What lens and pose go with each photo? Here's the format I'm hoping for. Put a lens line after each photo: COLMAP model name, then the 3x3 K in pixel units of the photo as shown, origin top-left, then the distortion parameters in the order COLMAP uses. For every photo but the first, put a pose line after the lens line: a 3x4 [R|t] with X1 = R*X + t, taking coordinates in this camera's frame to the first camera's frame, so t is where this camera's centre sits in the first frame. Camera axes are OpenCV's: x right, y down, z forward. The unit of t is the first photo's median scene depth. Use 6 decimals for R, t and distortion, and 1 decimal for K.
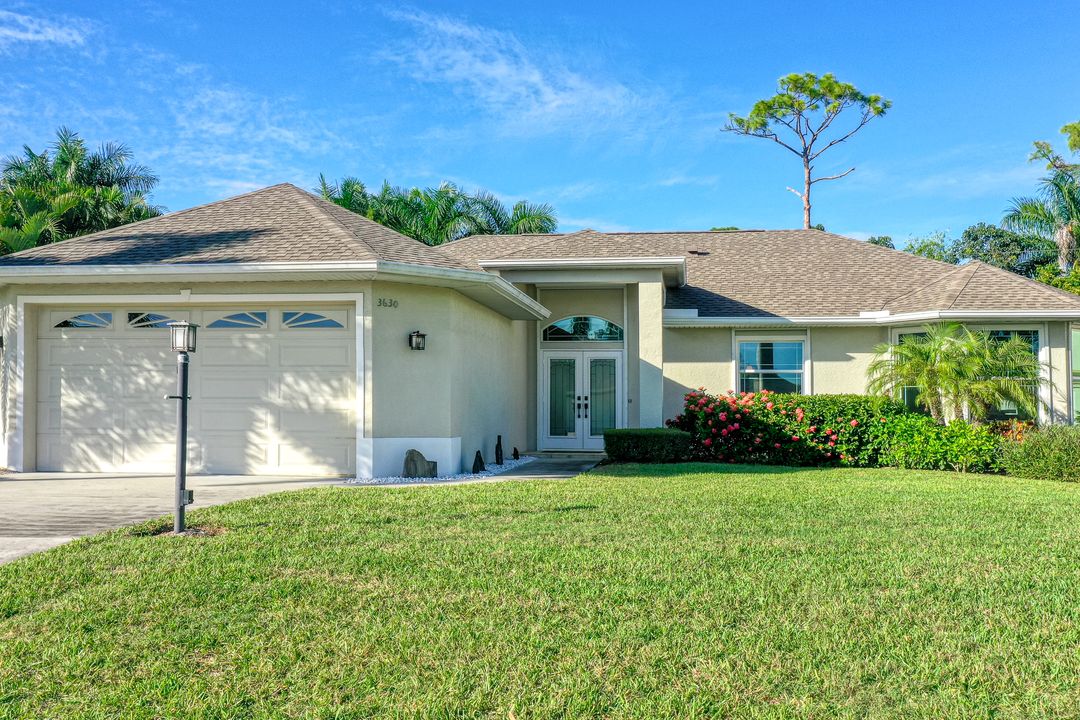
lens RADIAL K [[1012.5, 0, 556.1], [0, 1012.5, 361.6], [0, 0, 1]] dist [0.007678, 0.003466]
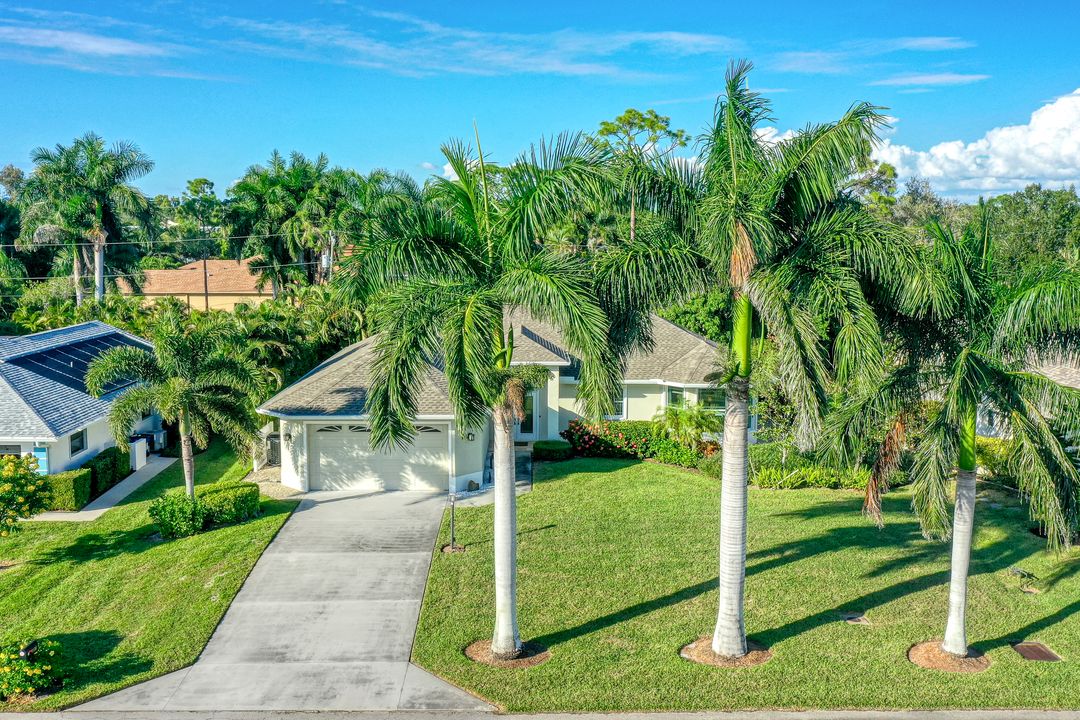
lens RADIAL K [[976.9, 0, 536.9], [0, 976.9, 346.7], [0, 0, 1]] dist [-0.000085, -0.009842]
pose [[0.989623, -0.023470, 0.141761, -0.247648], [-0.002930, 0.983069, 0.183214, -0.542684], [-0.143661, -0.181728, 0.972798, -1.051746]]
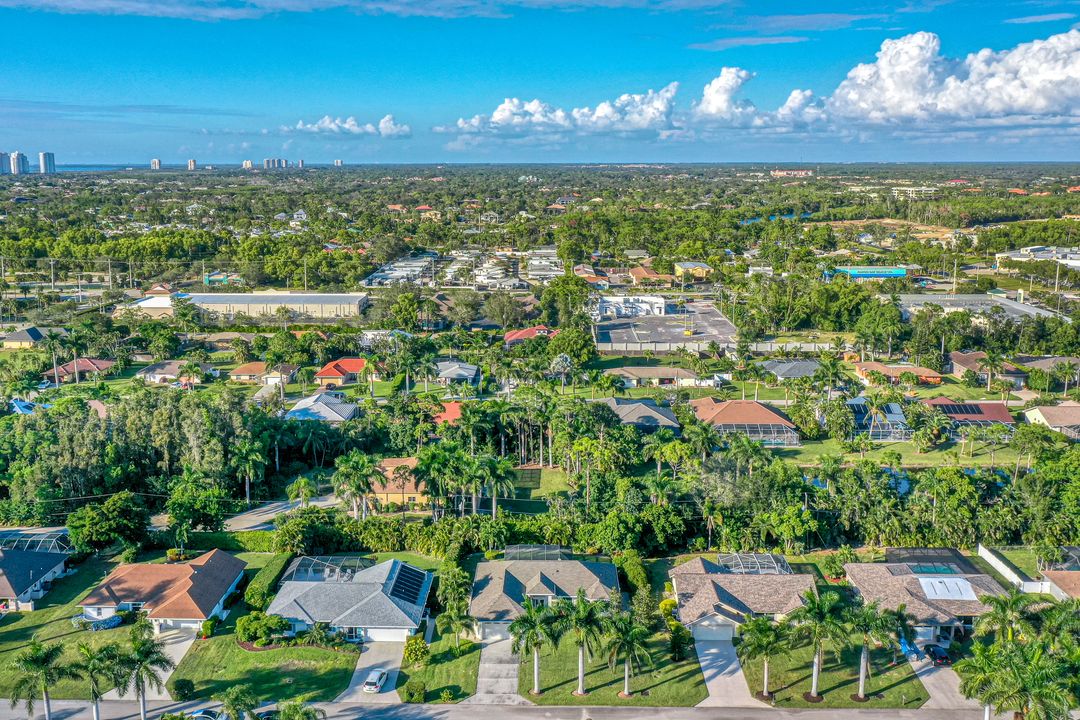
lens RADIAL K [[976.9, 0, 536.9], [0, 976.9, 346.7], [0, 0, 1]] dist [-0.000085, -0.009842]
pose [[0.992714, -0.021104, 0.118636, -0.801988], [-0.007669, 0.971481, 0.236992, -3.501330], [-0.120254, -0.236175, 0.964241, -5.323250]]
